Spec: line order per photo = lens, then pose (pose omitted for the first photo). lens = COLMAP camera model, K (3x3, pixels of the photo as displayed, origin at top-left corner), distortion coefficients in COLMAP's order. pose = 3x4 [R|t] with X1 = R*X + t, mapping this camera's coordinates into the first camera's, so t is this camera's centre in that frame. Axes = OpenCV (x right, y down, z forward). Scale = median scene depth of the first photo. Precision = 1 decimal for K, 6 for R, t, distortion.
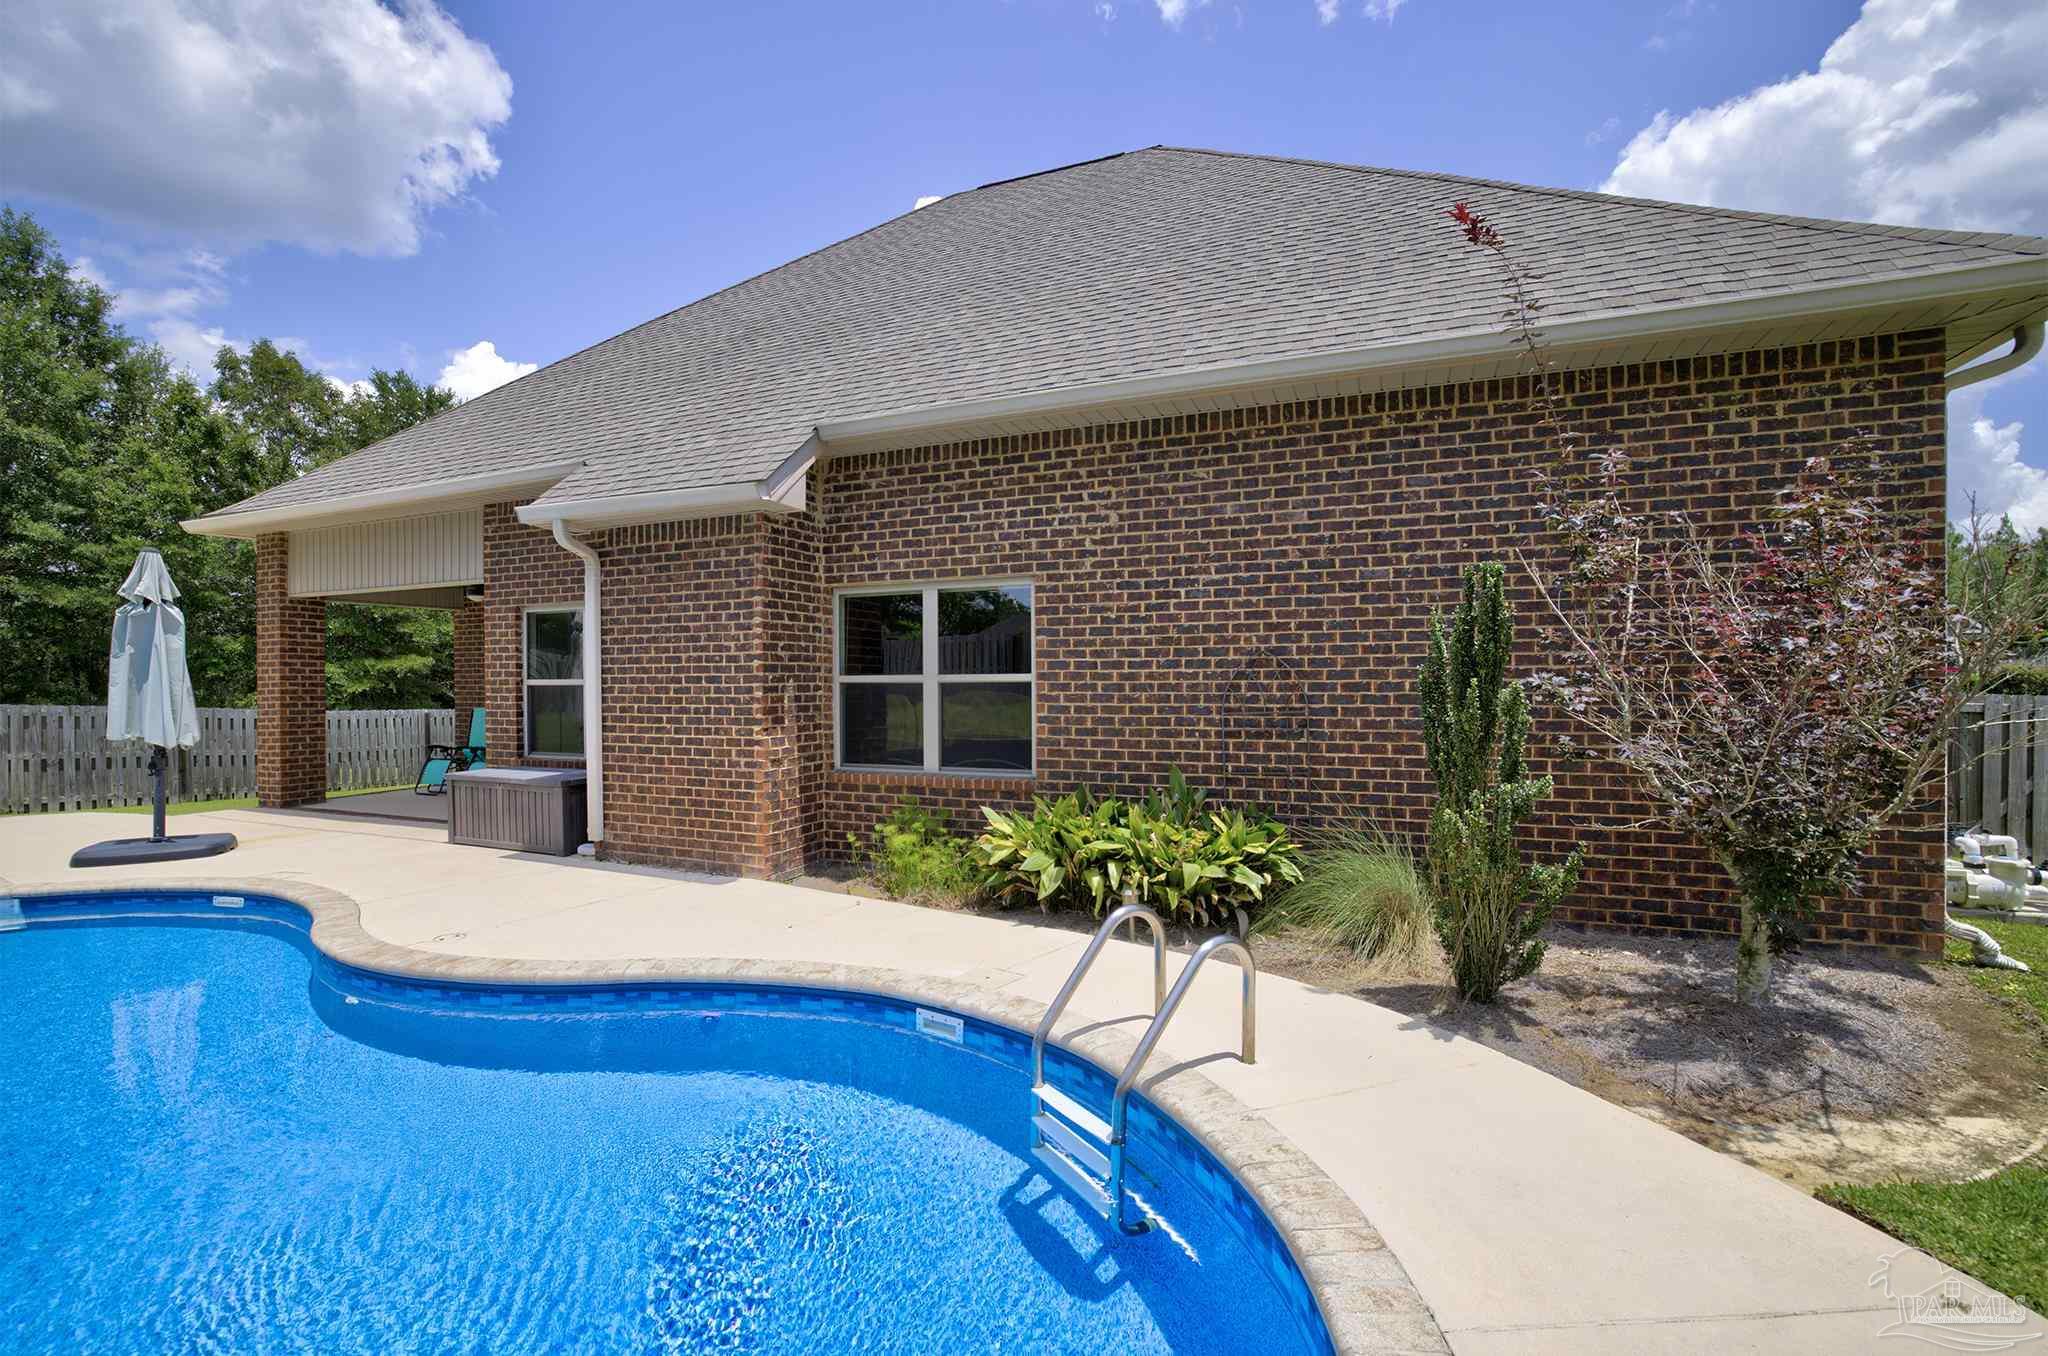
lens RADIAL K [[868.9, 0, 1008.2], [0, 868.9, 680.7], [0, 0, 1]] dist [-0.015451, 0.008807]
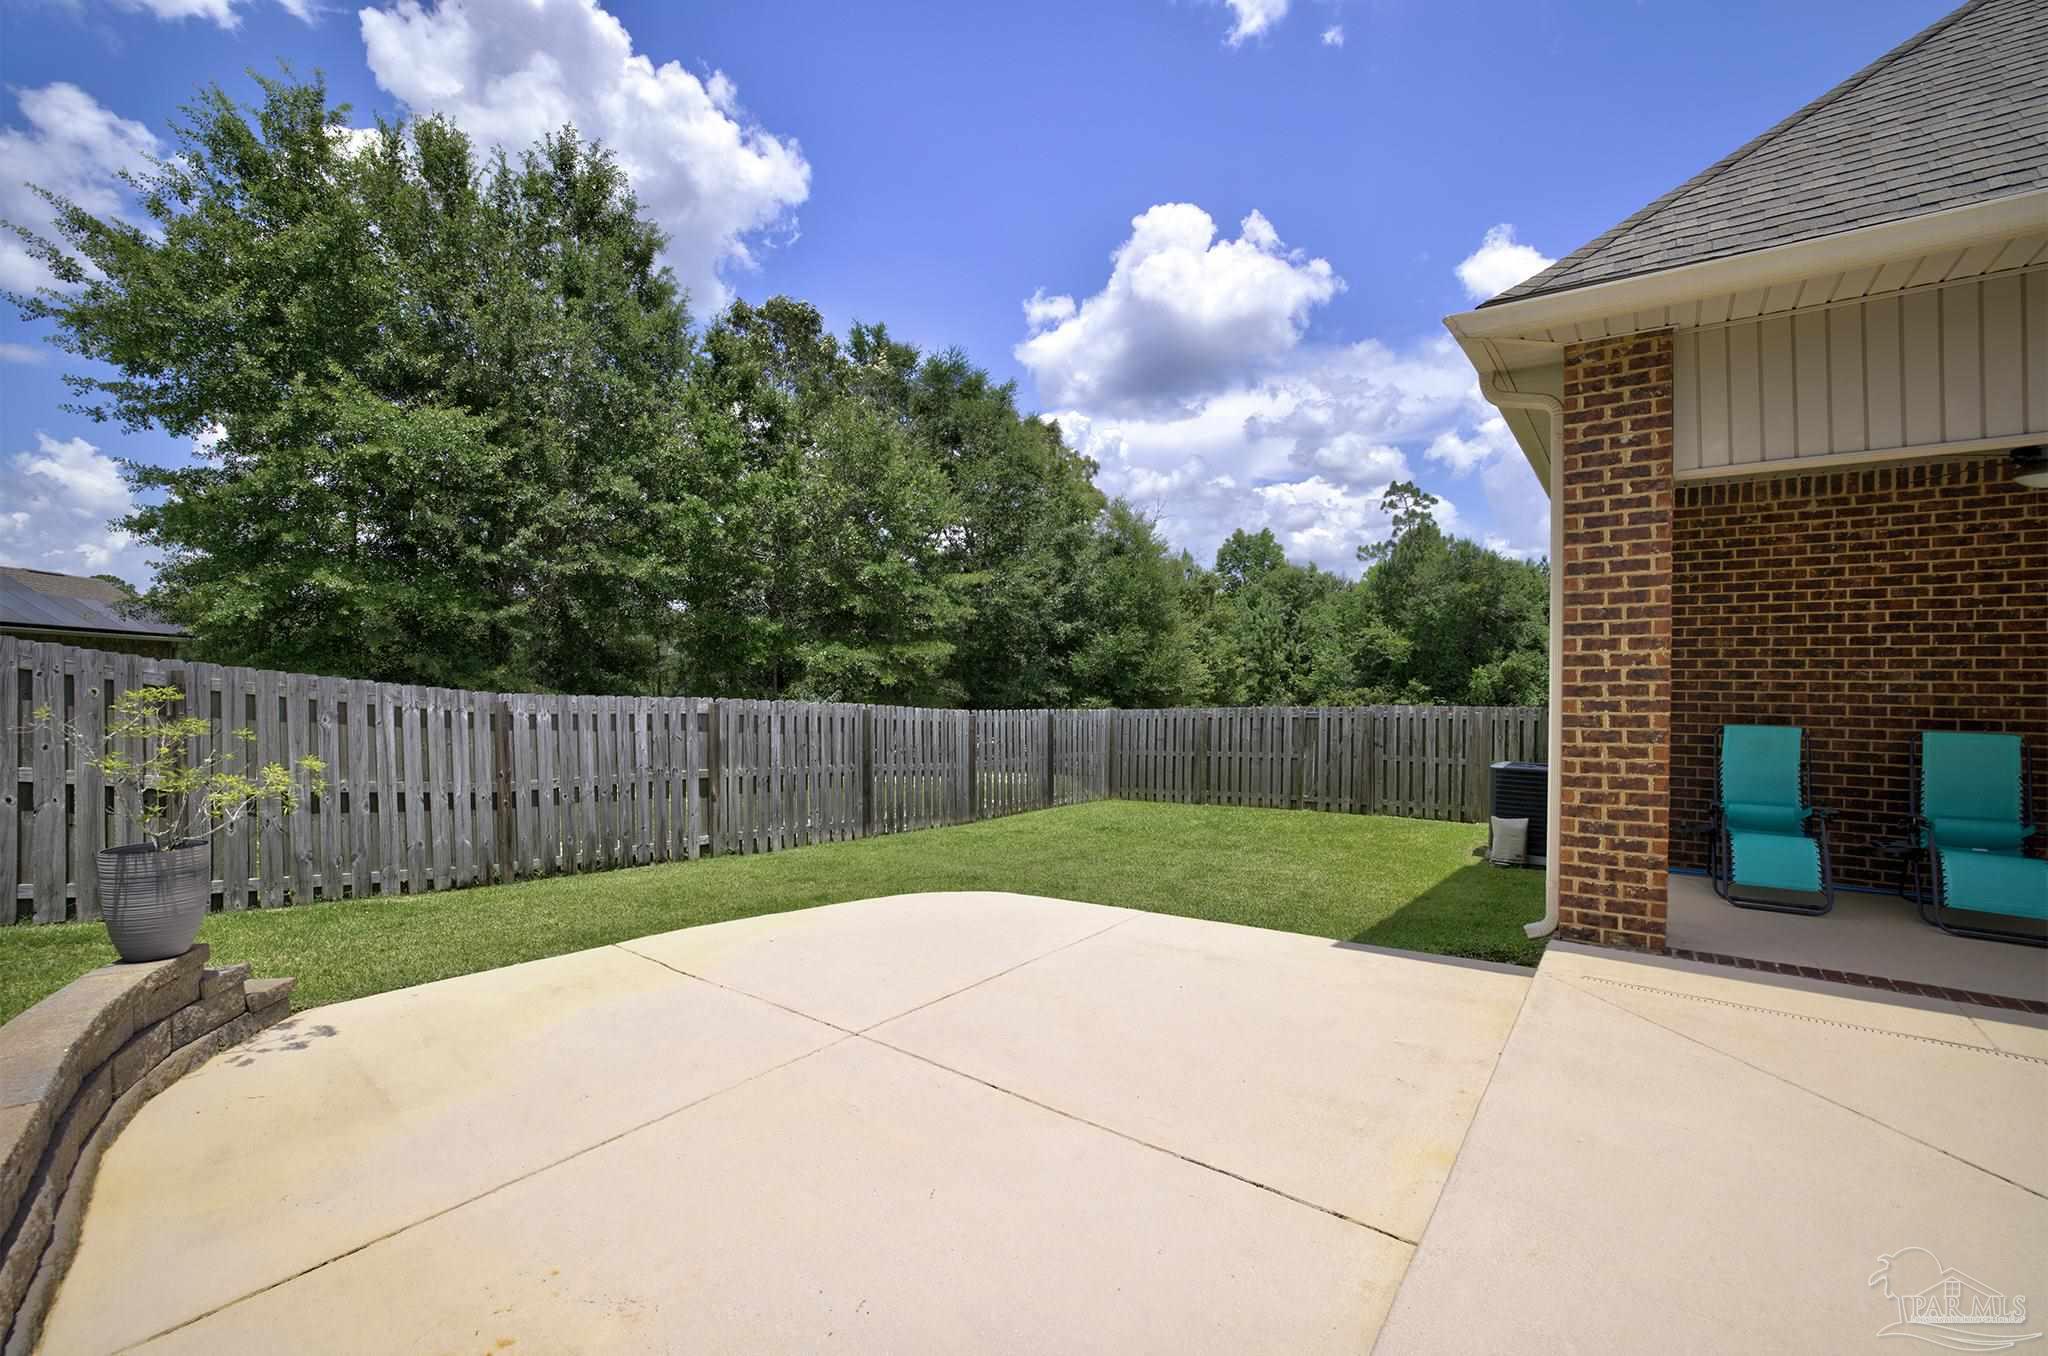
lens RADIAL K [[868.9, 0, 1021.1], [0, 868.9, 679.1], [0, 0, 1]] dist [-0.015451, 0.008807]
pose [[0.976947, 0.013422, -0.213059, -0.734965], [-0.012455, 0.999905, 0.005879, 0.003036], [0.213118, -0.003090, 0.977022, 0.331803]]
